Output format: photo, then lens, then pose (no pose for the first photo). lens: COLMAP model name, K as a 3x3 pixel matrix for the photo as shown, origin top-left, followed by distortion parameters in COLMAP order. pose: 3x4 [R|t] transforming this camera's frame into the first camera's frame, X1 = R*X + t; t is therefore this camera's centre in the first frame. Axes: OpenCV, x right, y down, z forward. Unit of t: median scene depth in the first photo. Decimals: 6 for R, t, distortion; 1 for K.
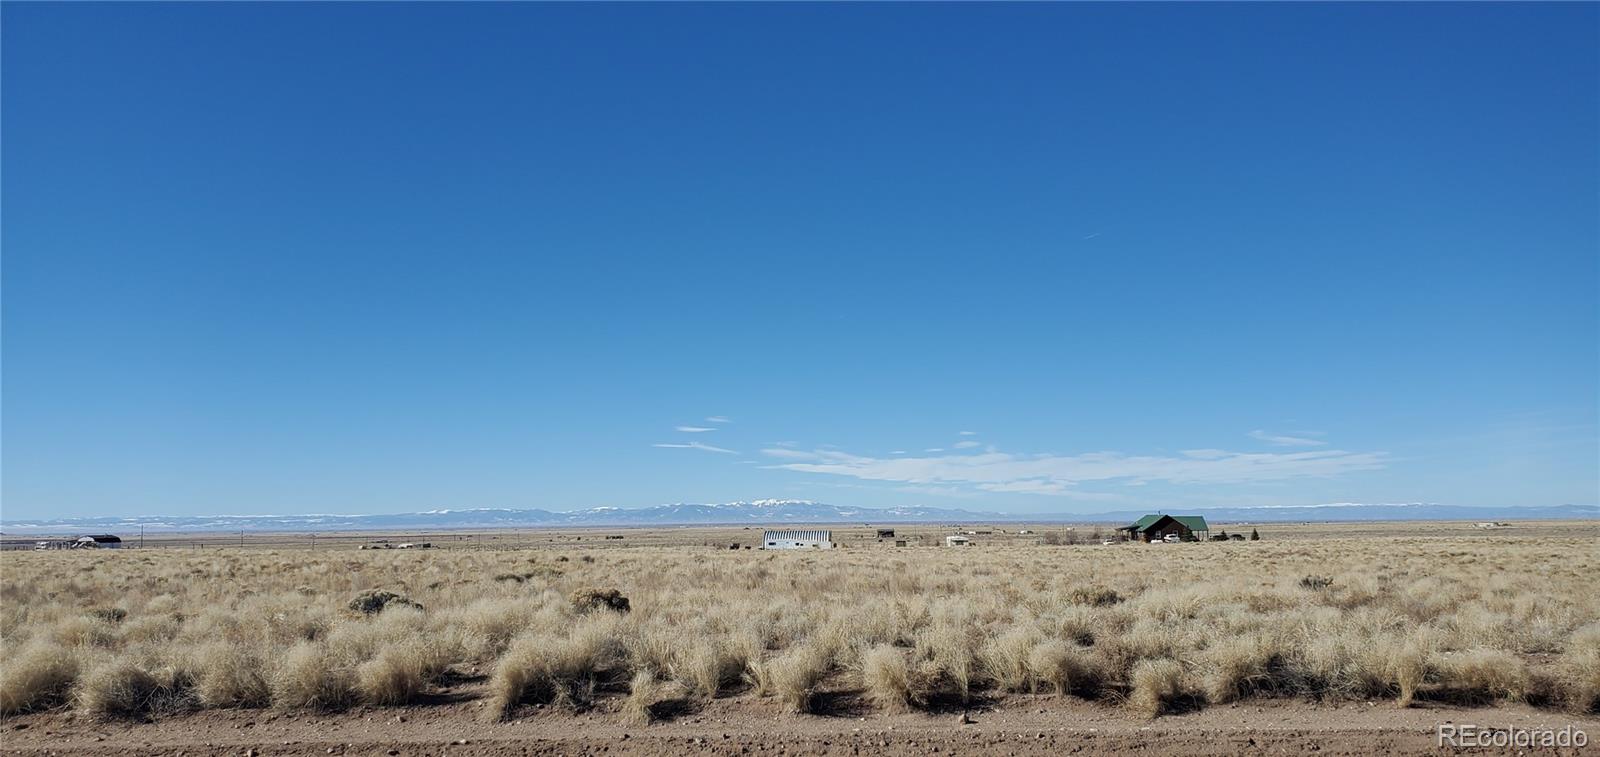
lens RADIAL K [[1260.7, 0, 776.6], [0, 1260.7, 383.7], [0, 0, 1]] dist [0.032357, -0.001516]
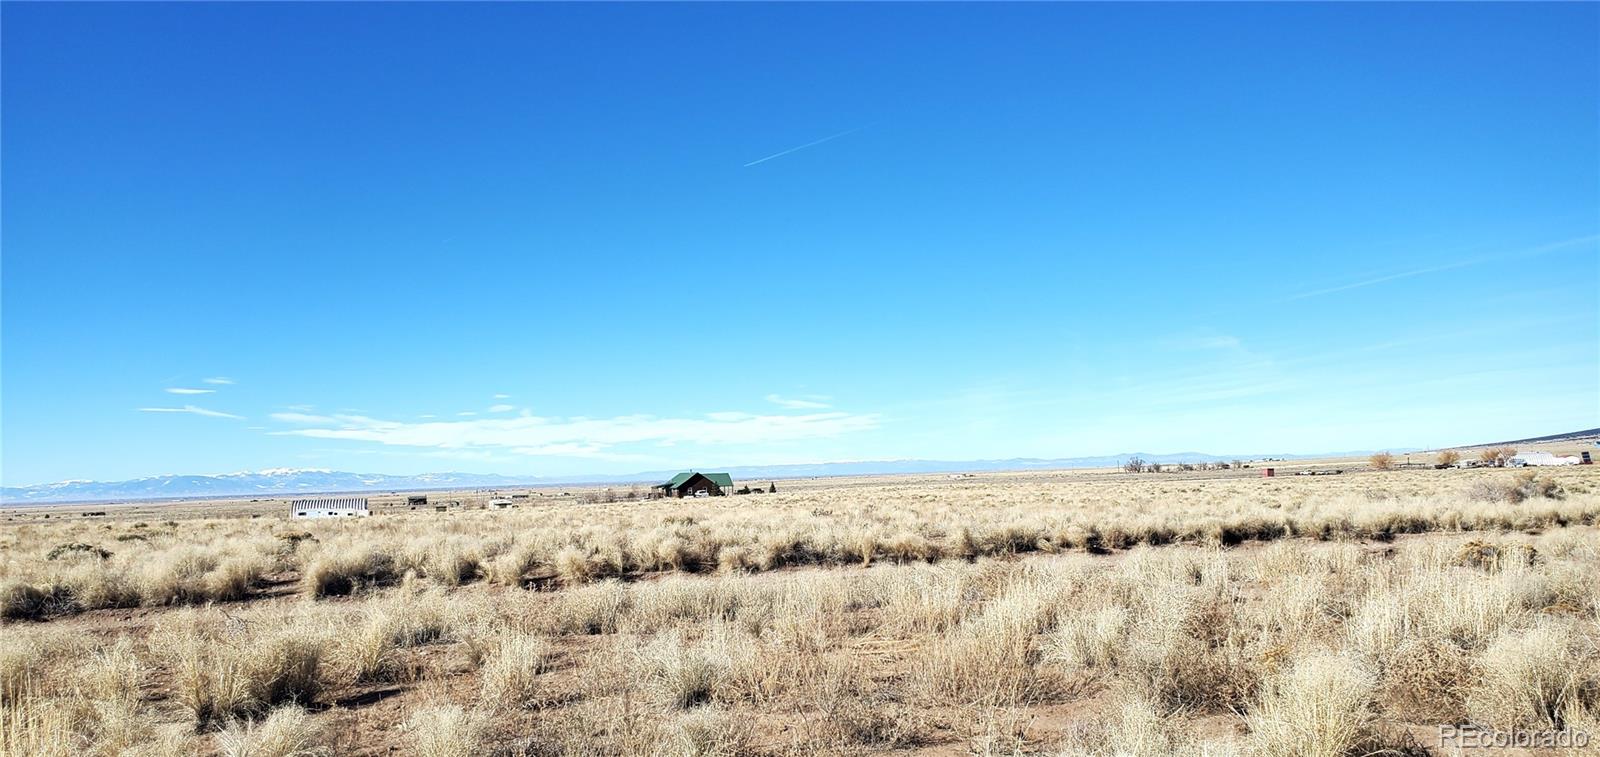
lens RADIAL K [[1276.9, 0, 742.6], [0, 1276.9, 368.0], [0, 0, 1]] dist [0.133821, -0.146249]
pose [[0.943172, 0.007869, 0.332213, -0.242583], [-0.013569, 0.999798, 0.014840, -0.042085], [-0.332029, -0.018504, 0.943088, -0.575607]]
